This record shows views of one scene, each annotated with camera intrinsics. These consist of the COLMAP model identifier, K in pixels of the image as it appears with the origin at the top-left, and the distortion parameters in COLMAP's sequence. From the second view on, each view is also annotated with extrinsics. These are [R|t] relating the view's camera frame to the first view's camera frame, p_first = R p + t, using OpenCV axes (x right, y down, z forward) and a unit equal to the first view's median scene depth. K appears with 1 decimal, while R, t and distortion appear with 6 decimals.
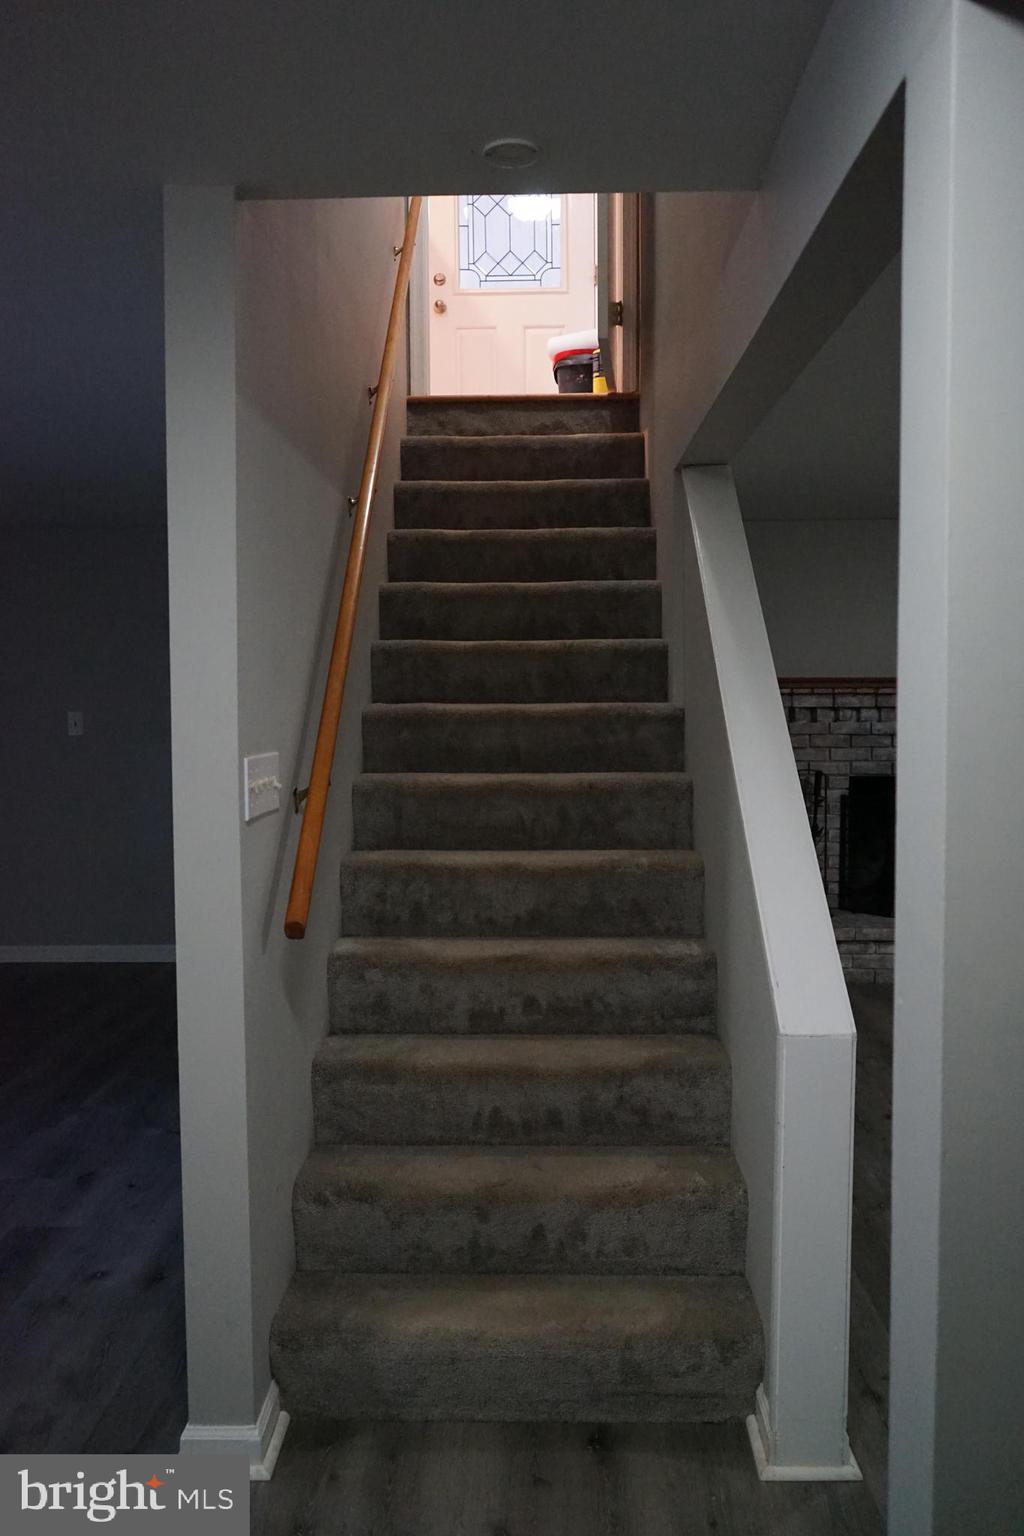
lens RADIAL K [[1246.7, 0, 515.7], [0, 1246.7, 766.2], [0, 0, 1]] dist [0.001113, 0.003029]
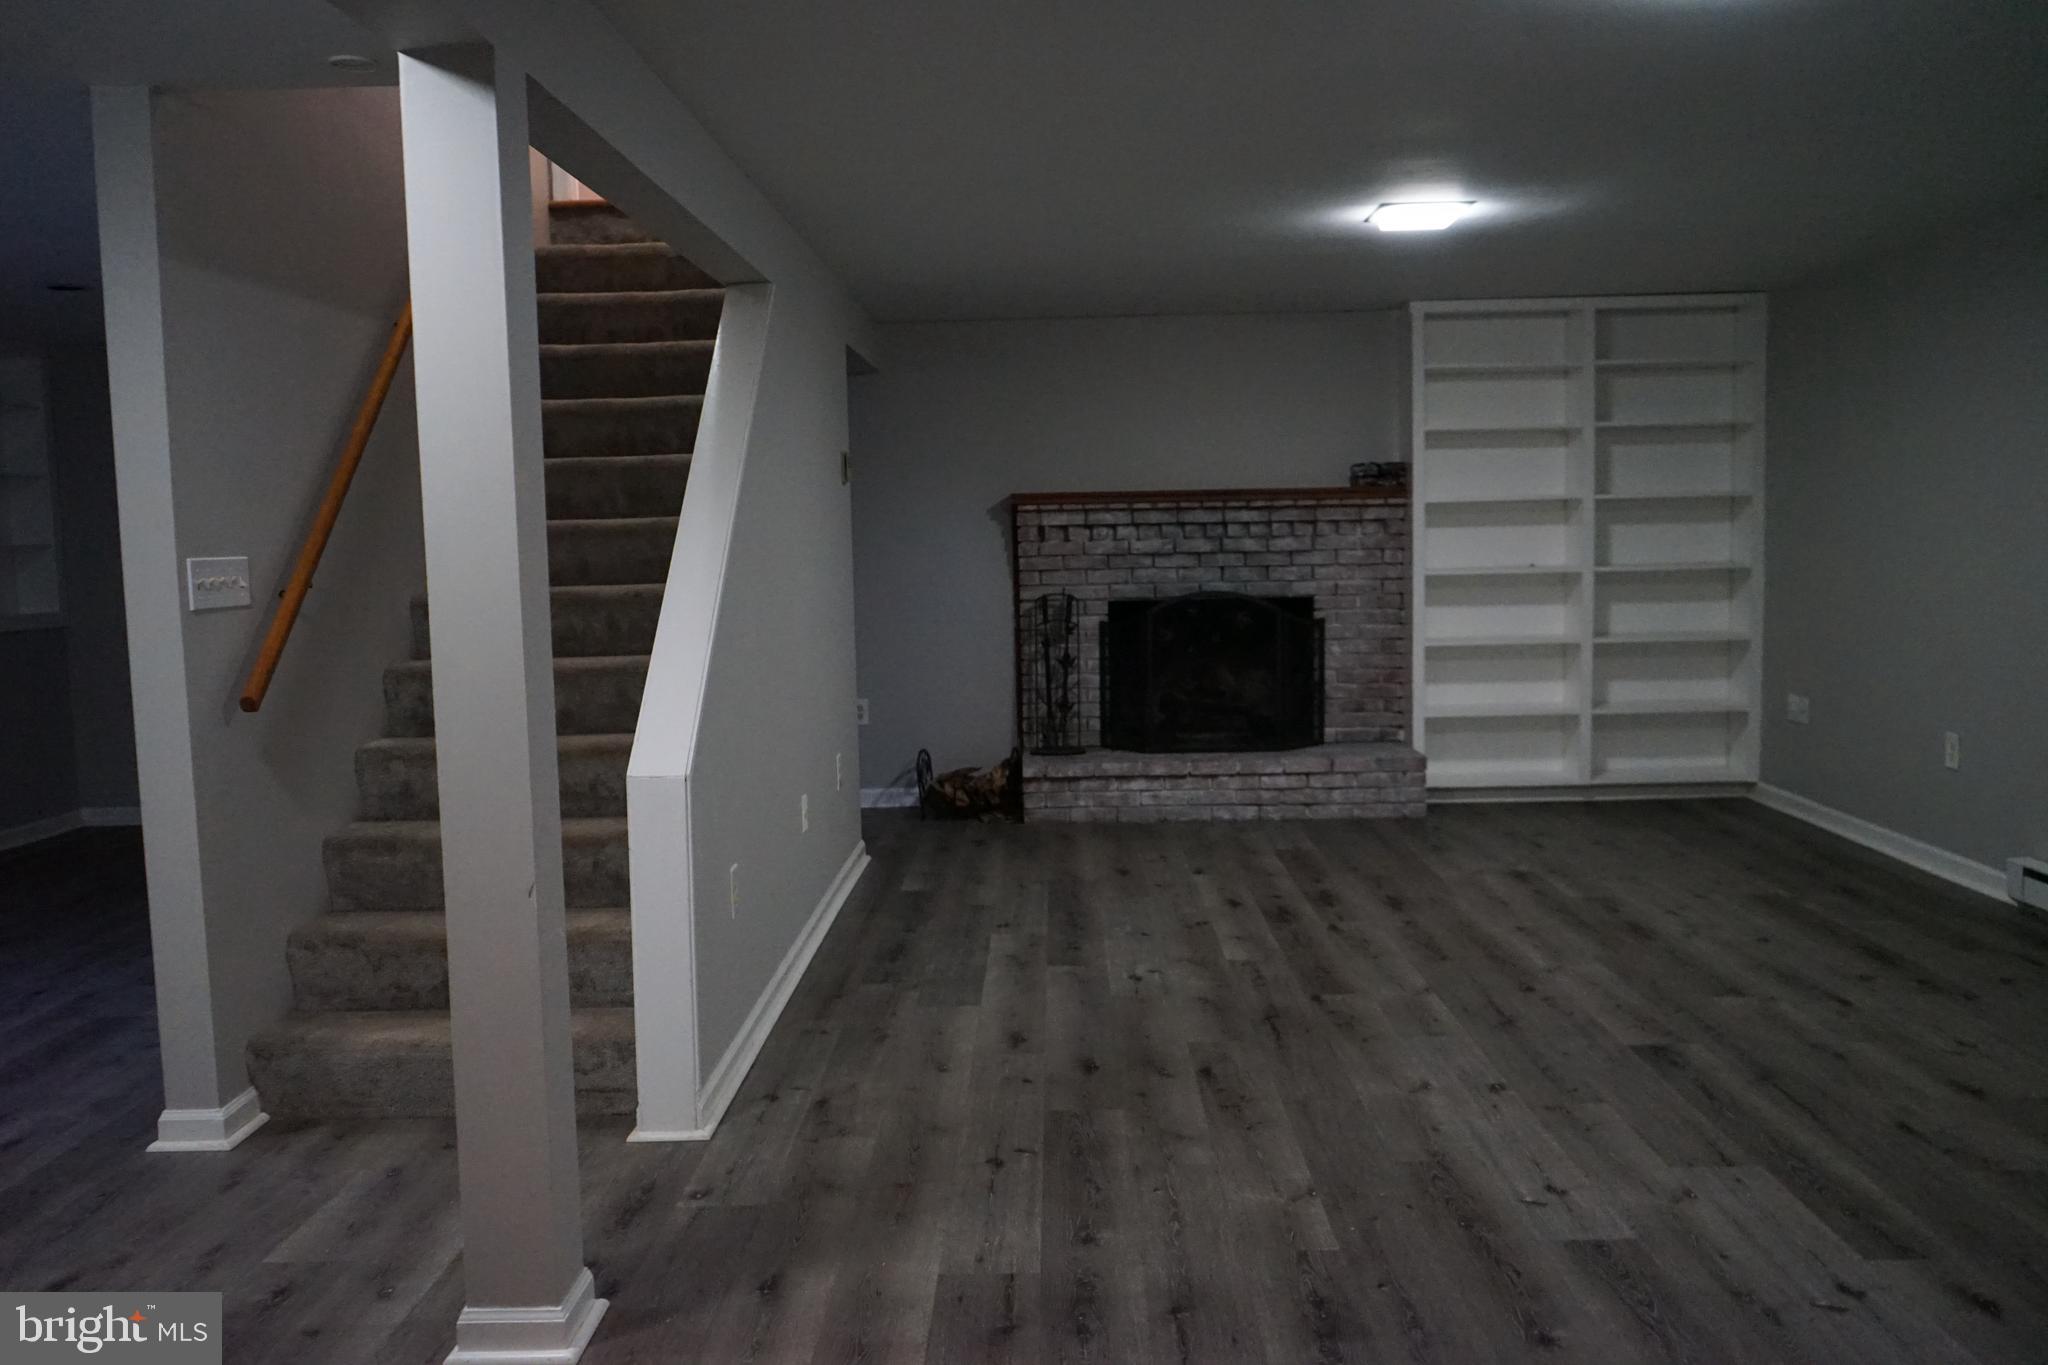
lens RADIAL K [[1662.2, 0, 1019.9], [0, 1662.2, 685.3], [0, 0, 1]] dist [0.001113, 0.003029]
pose [[0.999862, -0.015687, -0.005448, 0.299387], [0.015872, 0.999233, 0.035793, 0.036077], [0.004882, -0.035874, 0.999344, -0.307092]]
